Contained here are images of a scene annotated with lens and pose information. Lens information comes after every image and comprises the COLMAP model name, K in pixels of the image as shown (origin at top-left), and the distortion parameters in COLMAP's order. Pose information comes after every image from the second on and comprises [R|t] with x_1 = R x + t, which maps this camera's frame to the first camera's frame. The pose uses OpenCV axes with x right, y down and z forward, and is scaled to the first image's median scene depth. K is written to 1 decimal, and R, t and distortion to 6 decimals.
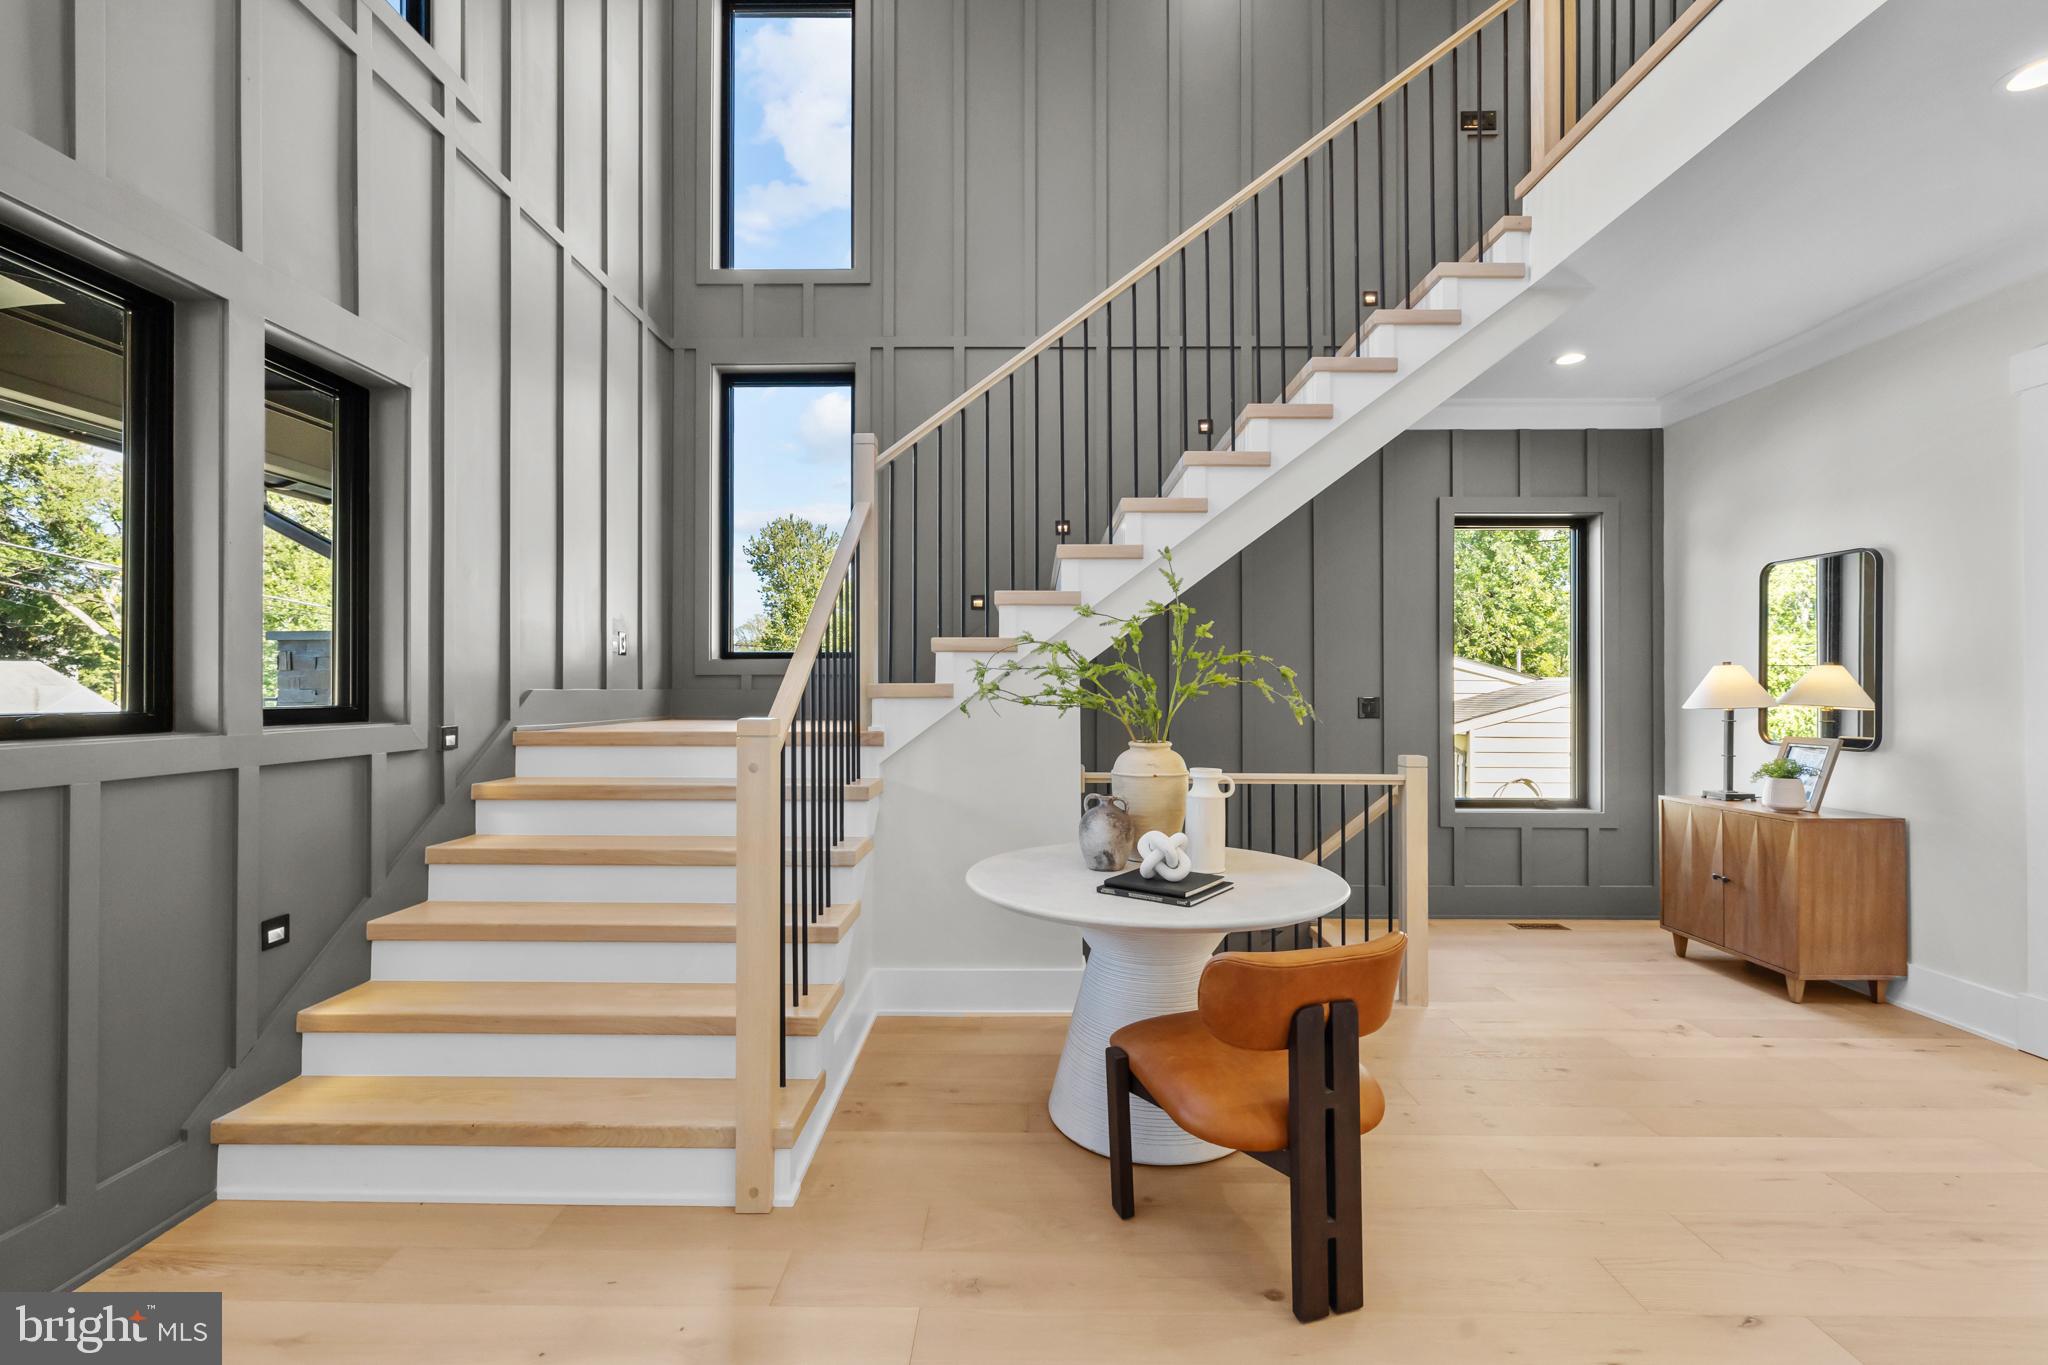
lens RADIAL K [[825.4, 0, 1025.0], [0, 825.4, 661.8], [0, 0, 1]] dist [0.000339, 0.000095]
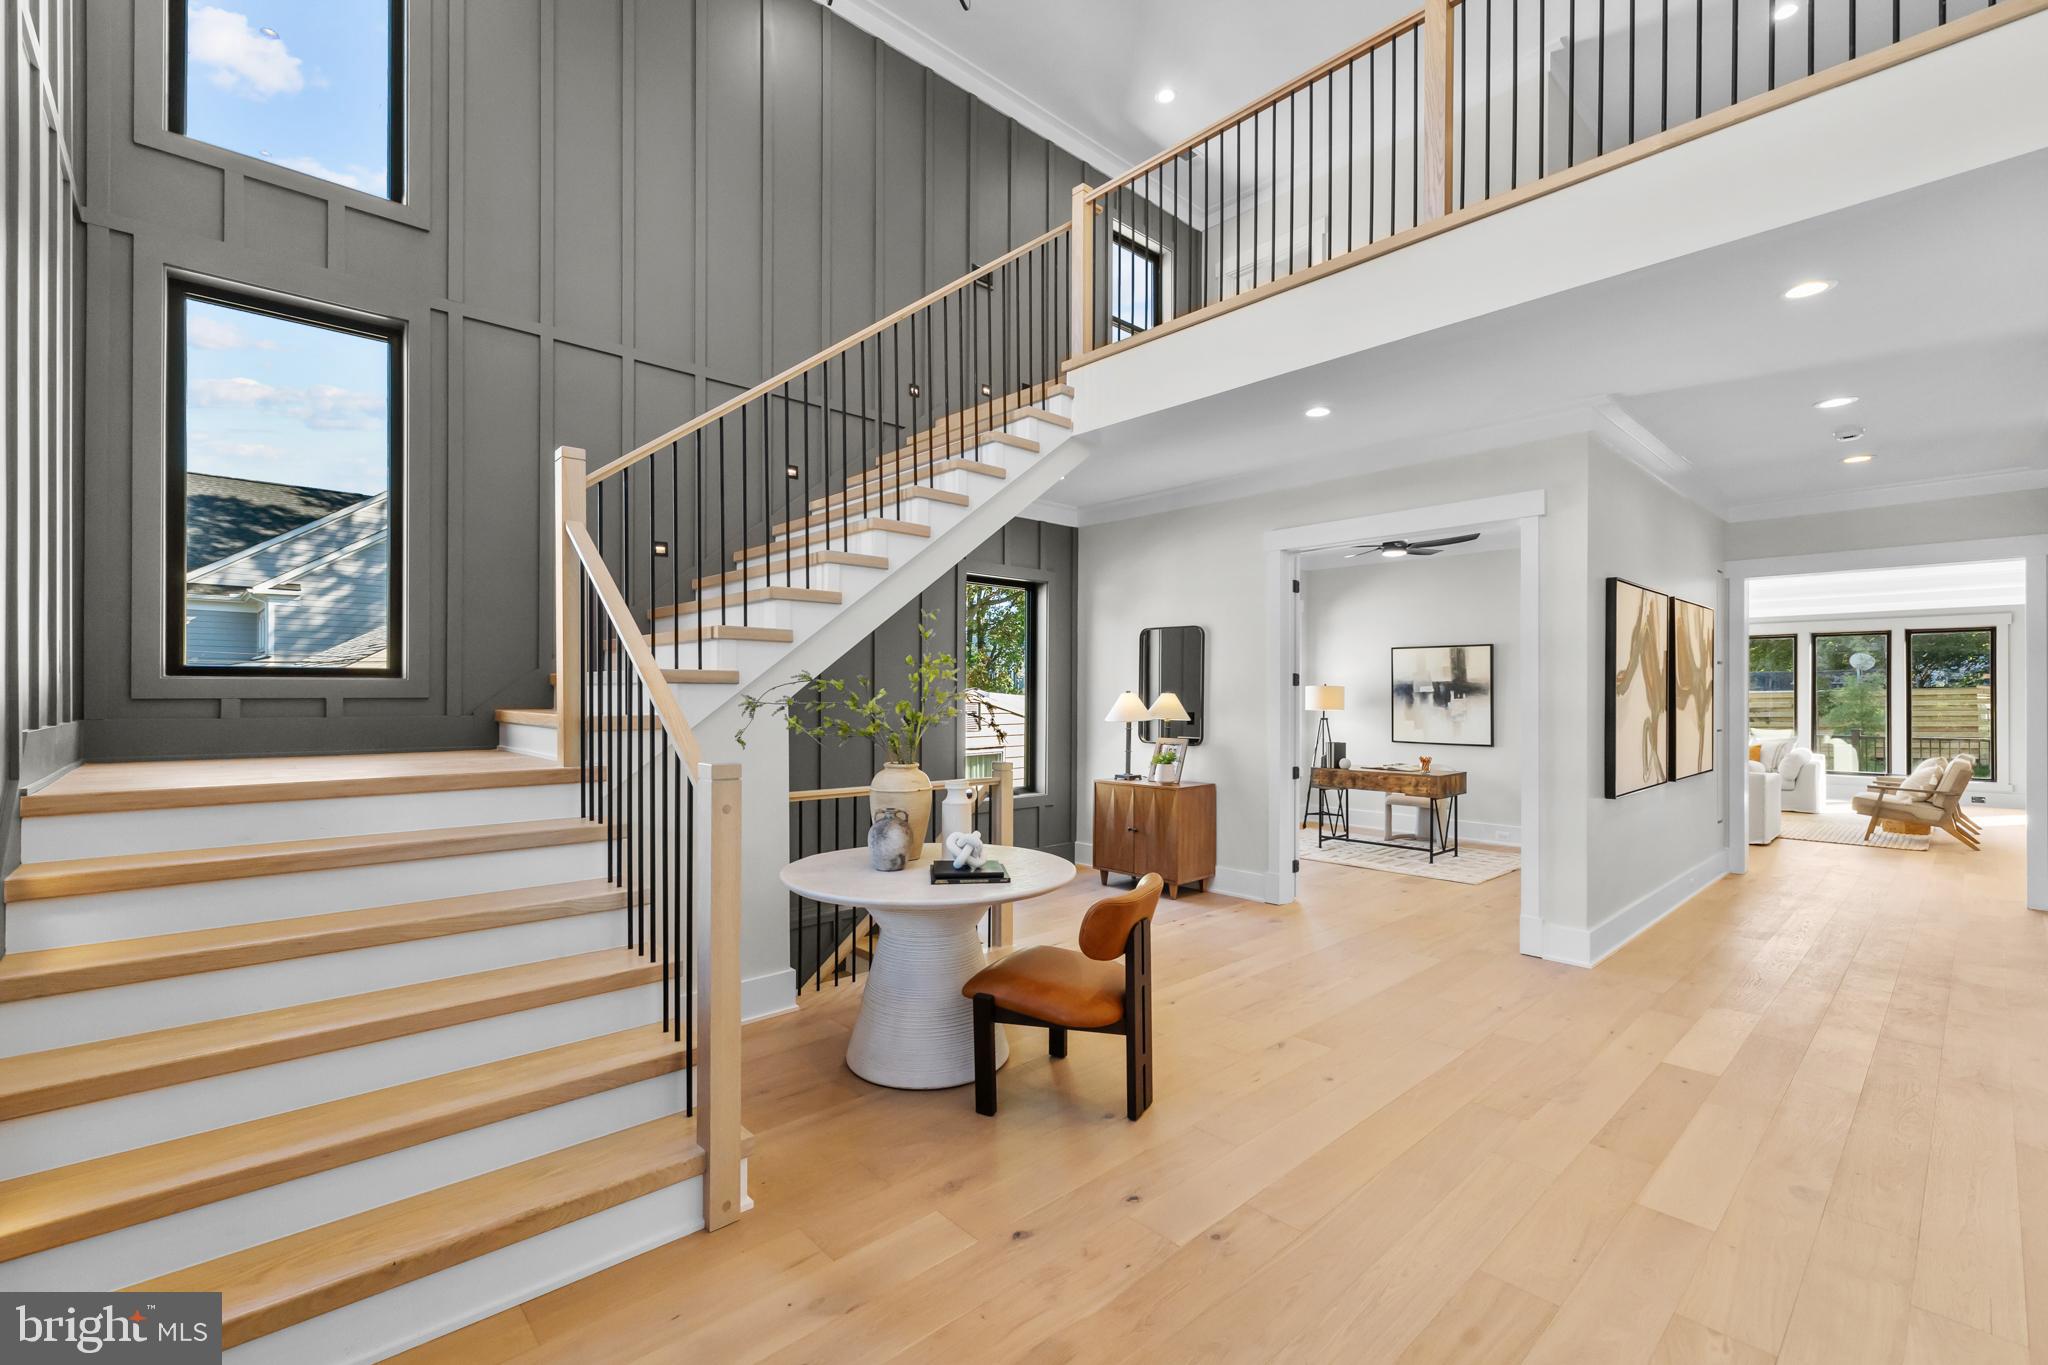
lens RADIAL K [[879.2, 0, 931.8], [0, 879.2, 654.3], [0, 0, 1]] dist [0.000074, -0.000010]
pose [[0.761277, 0.026846, 0.647871, -0.572874], [-0.022596, 0.999634, -0.014870, -0.039611], [-0.648033, -0.003319, 0.761605, -0.024785]]
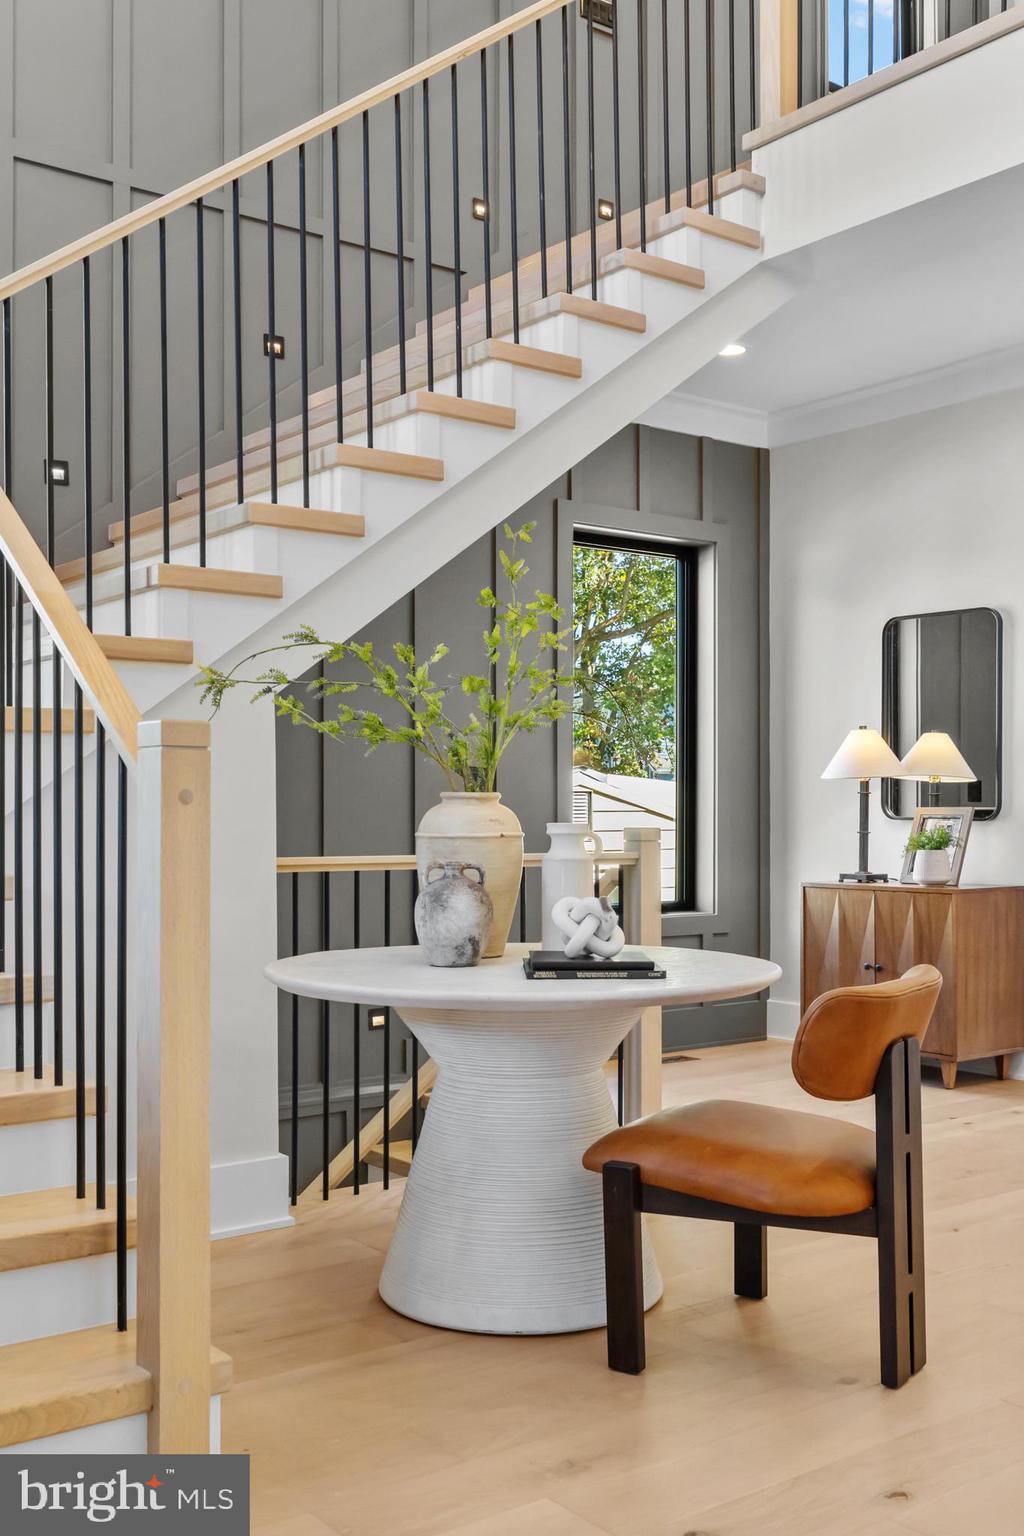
lens RADIAL K [[1516.1, 0, 353.1], [0, 1516.1, 741.7], [0, 0, 1]] dist [0.004037, -0.008974]
pose [[0.819822, 0.029587, 0.571854, -0.585317], [-0.021208, 0.999548, -0.021312, 0.071241], [-0.572226, 0.005344, 0.820078, -0.015787]]
